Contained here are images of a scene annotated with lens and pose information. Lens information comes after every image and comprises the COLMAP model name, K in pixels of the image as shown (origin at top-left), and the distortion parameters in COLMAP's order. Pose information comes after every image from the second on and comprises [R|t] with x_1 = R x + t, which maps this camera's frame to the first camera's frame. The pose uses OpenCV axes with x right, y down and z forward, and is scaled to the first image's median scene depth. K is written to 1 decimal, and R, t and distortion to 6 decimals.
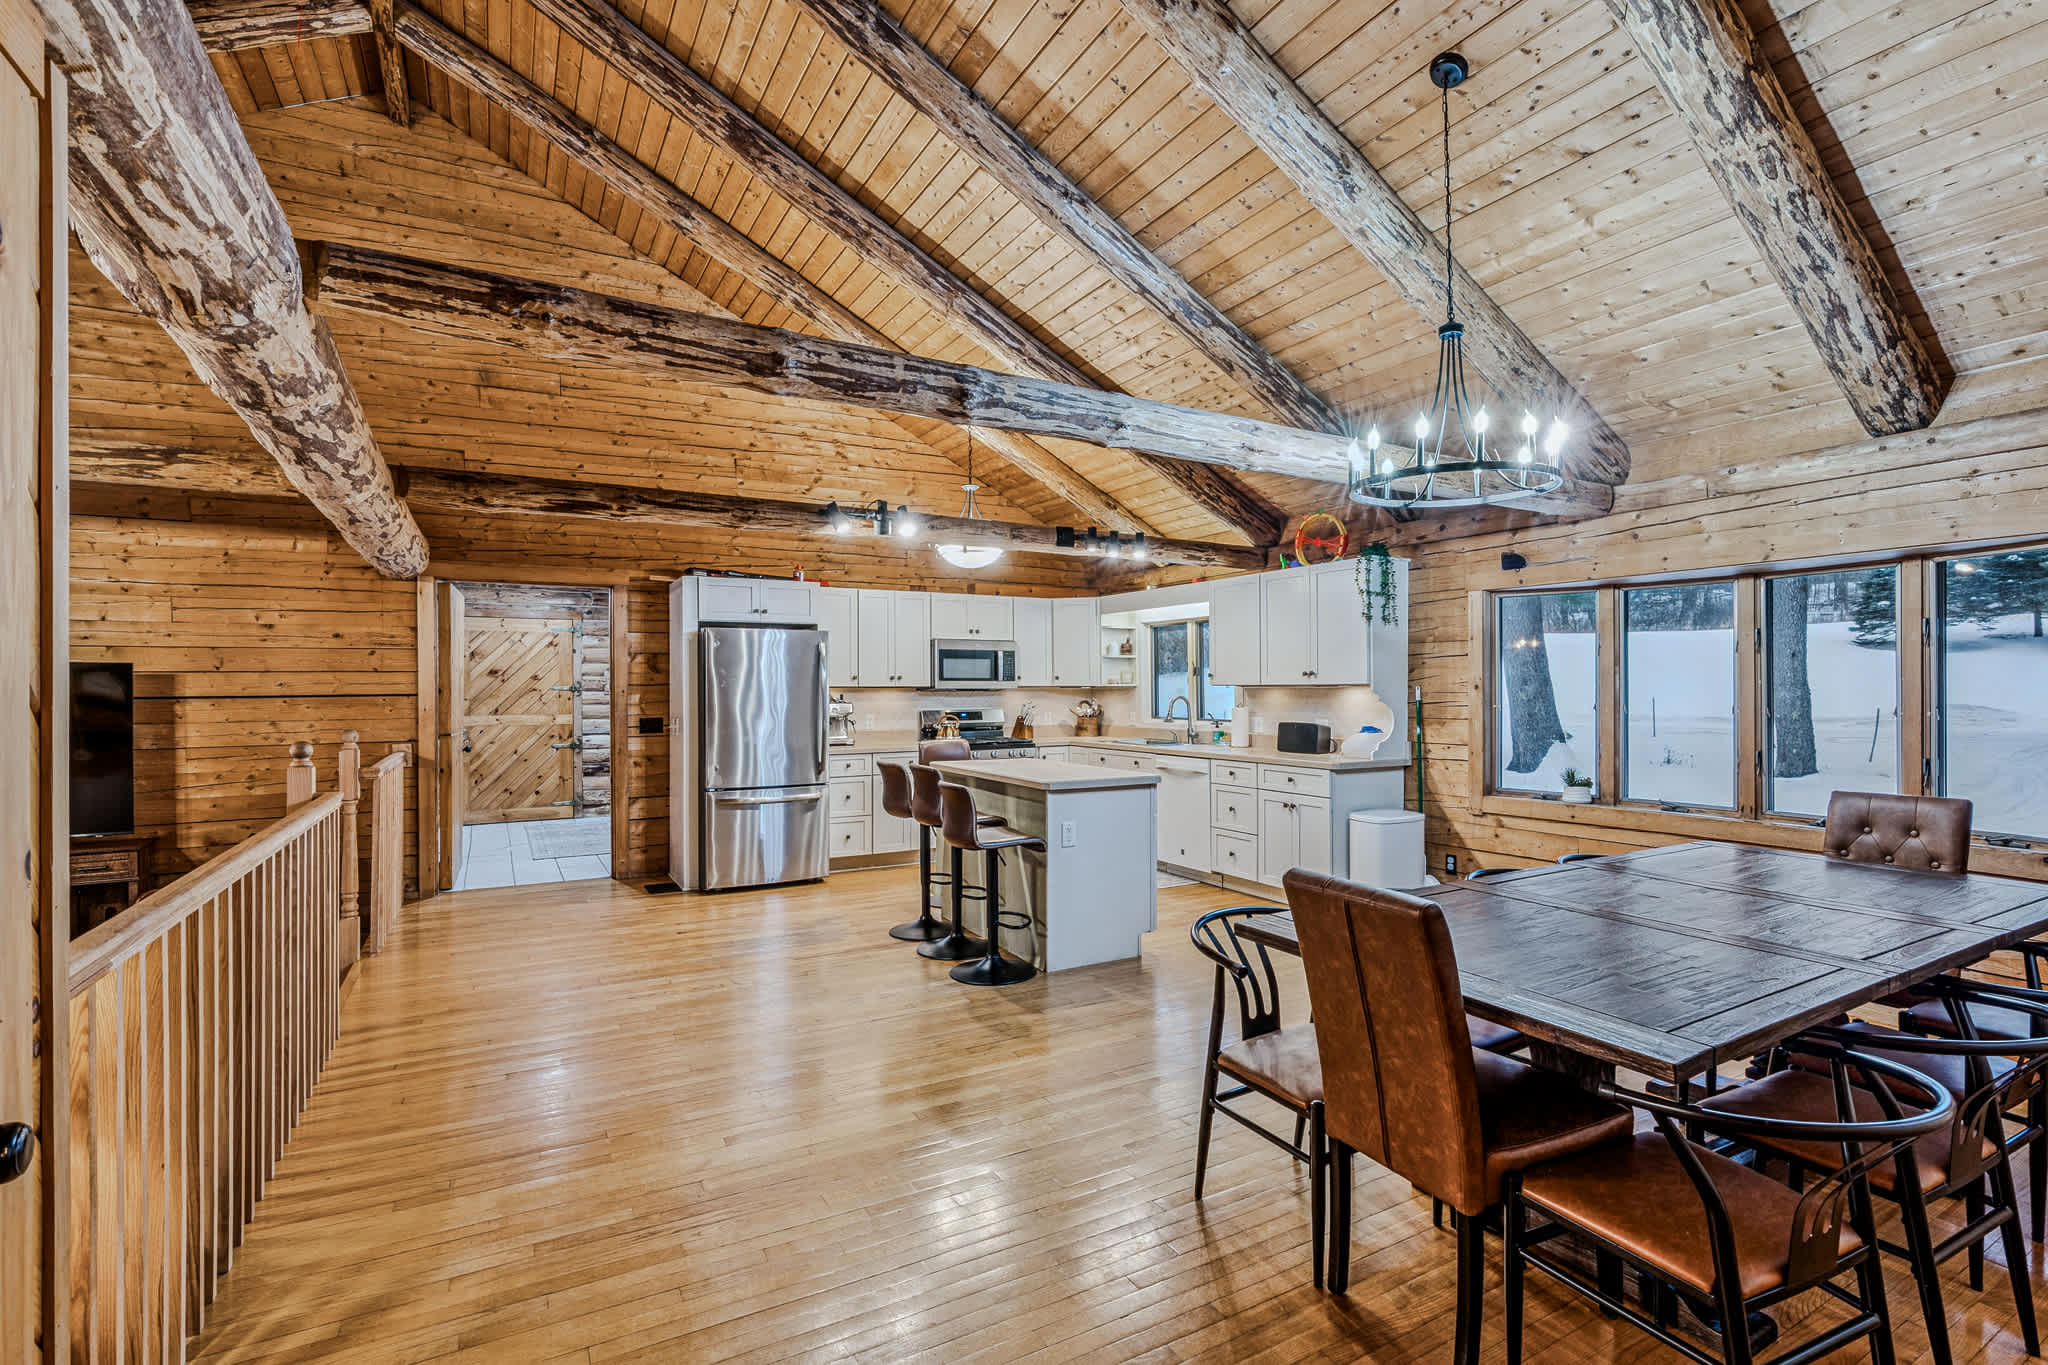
lens RADIAL K [[952.0, 0, 1028.2], [0, 952.0, 684.7], [0, 0, 1]] dist [-0.008916, 0.001141]
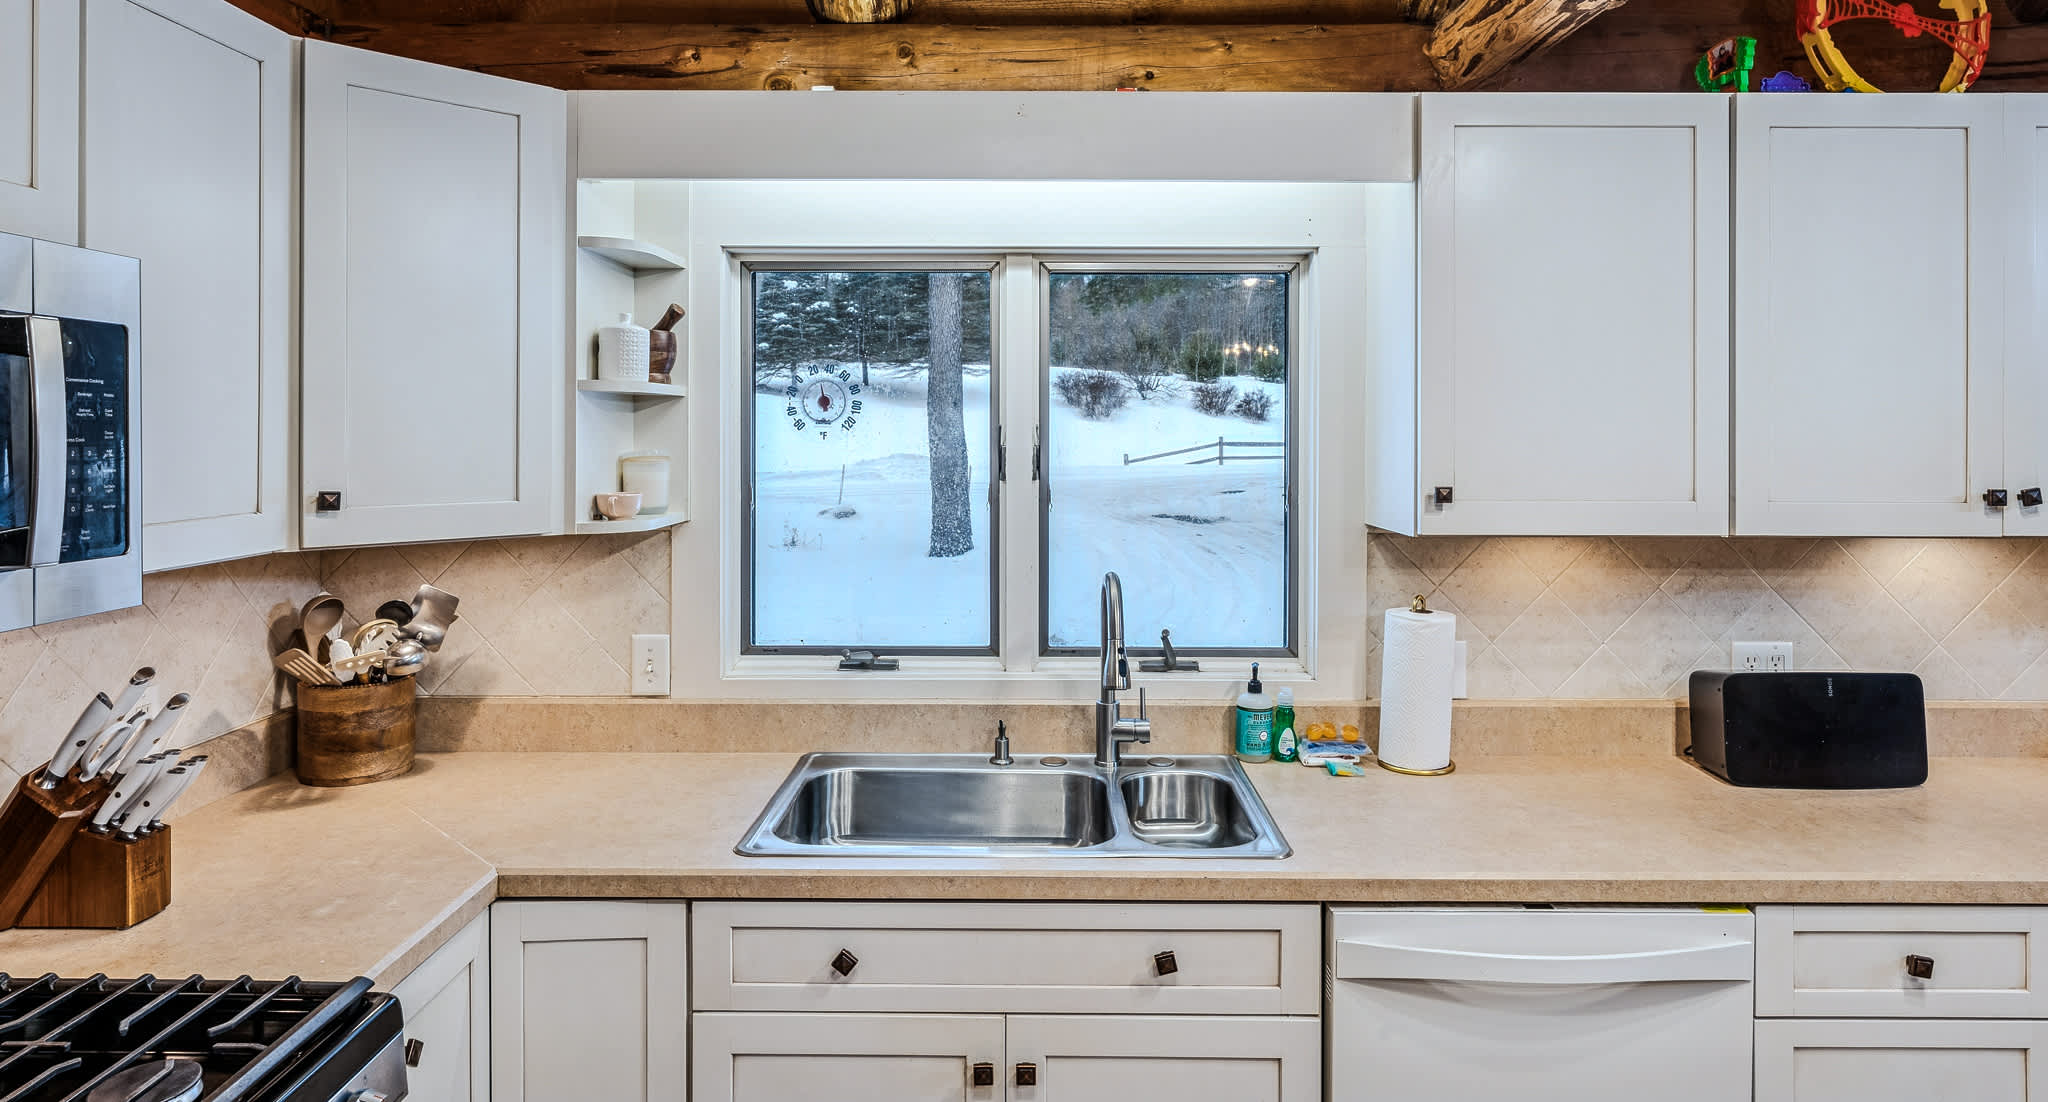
lens RADIAL K [[1202.6, 0, 1020.5], [0, 1202.6, 420.1], [0, 0, 1]] dist [-0.001772, 0.000927]
pose [[0.497742, 0.007415, 0.867293, -0.112309], [-0.005874, 0.999969, -0.005178, -0.025338], [-0.867305, -0.002518, 0.497770, 0.925572]]
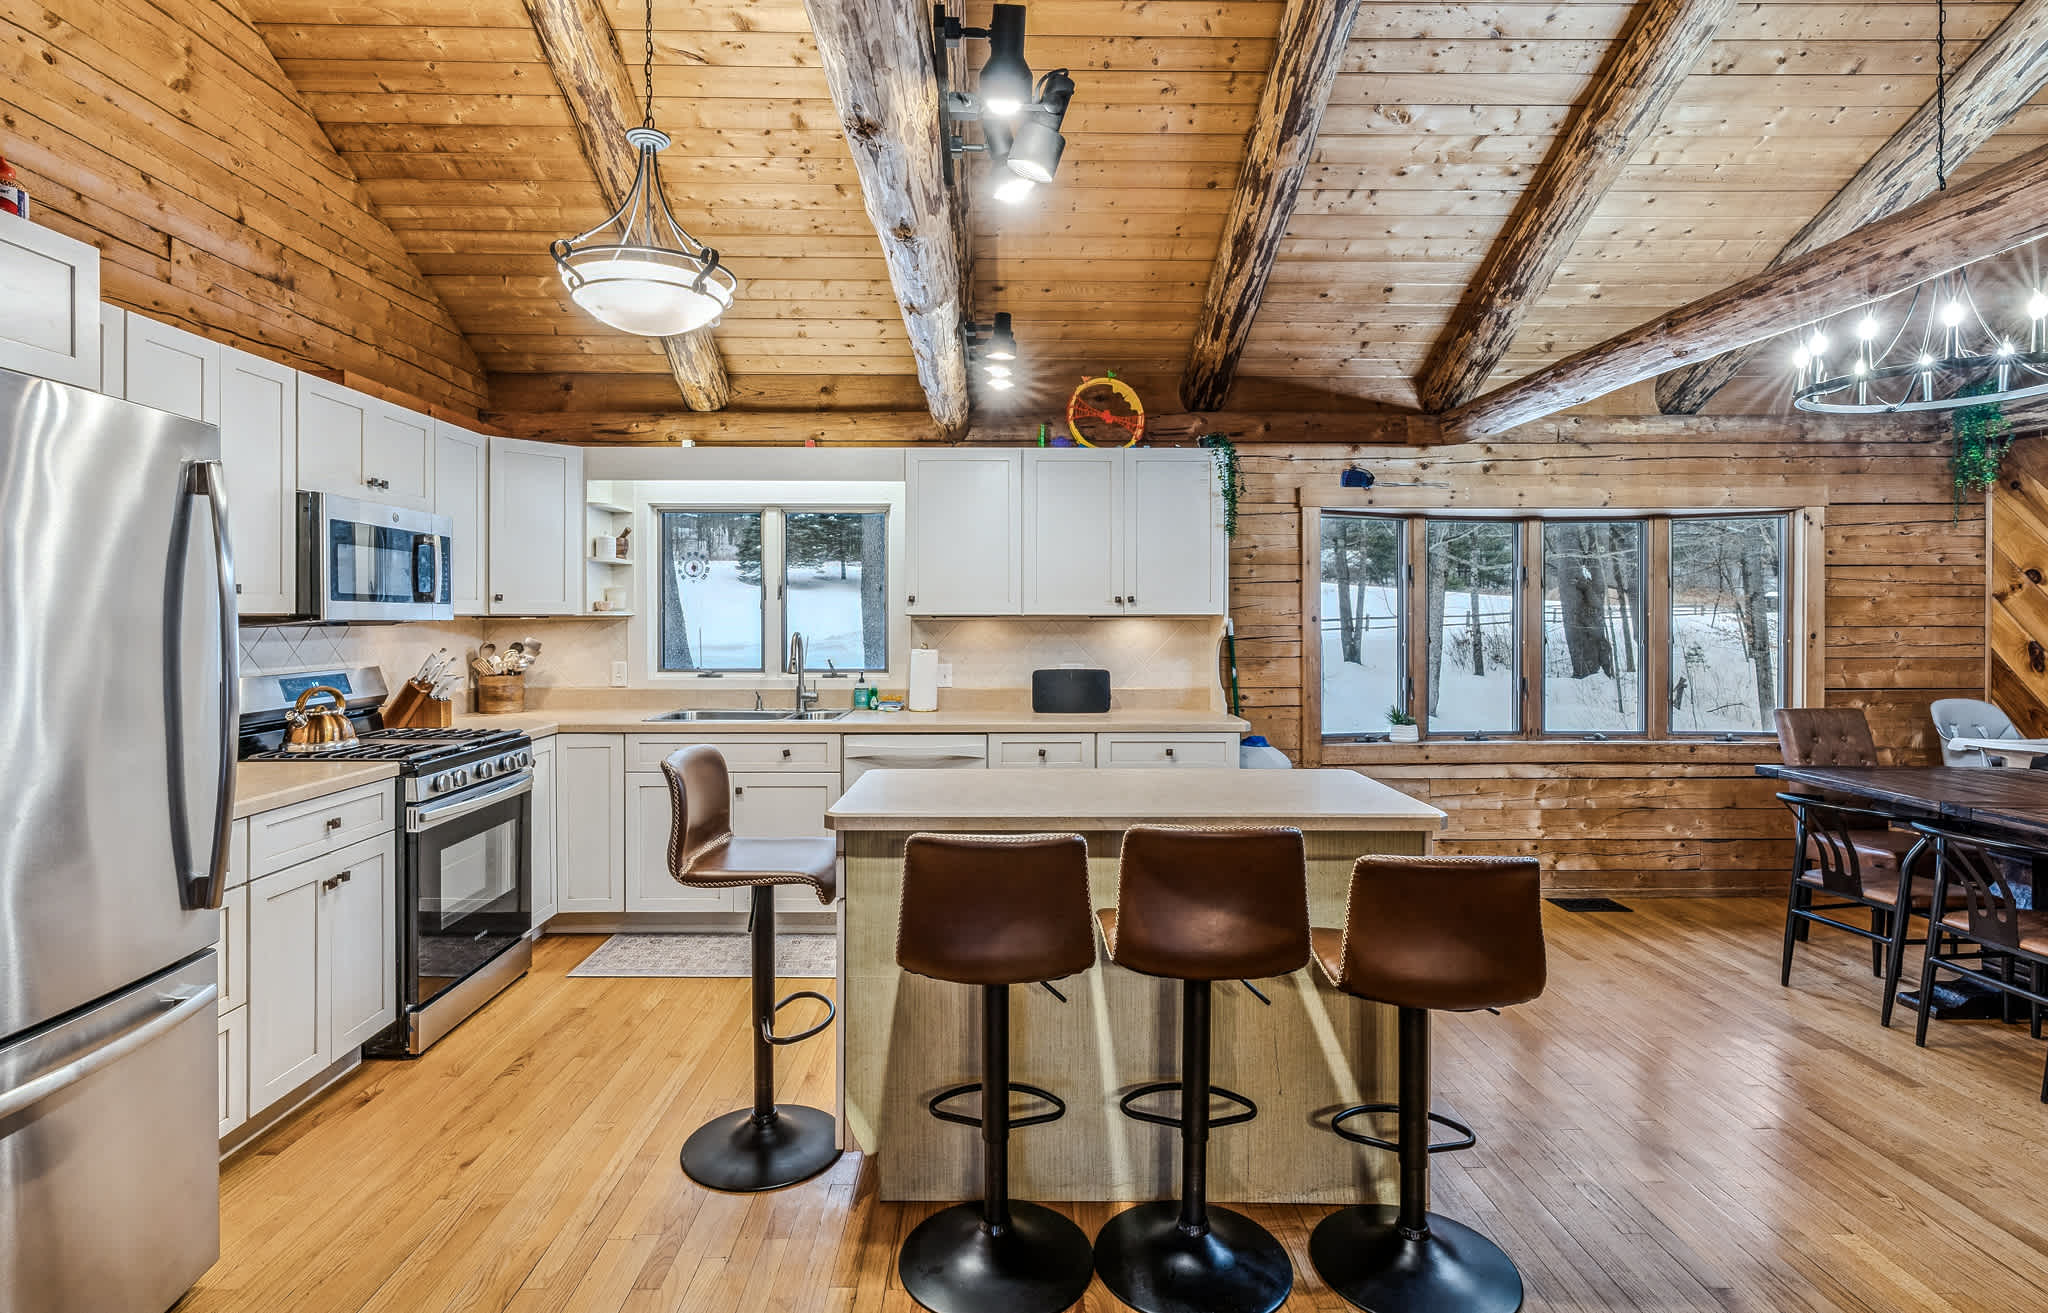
lens RADIAL K [[1022.5, 0, 1009.2], [0, 1022.5, 618.6], [0, 0, 1]] dist [-0.006281, -0.000250]
pose [[0.480808, 0.001431, 0.876825, -0.359041], [-0.005504, 0.999984, 0.001387, 0.001529], [-0.876809, -0.005493, 0.480808, 0.609169]]
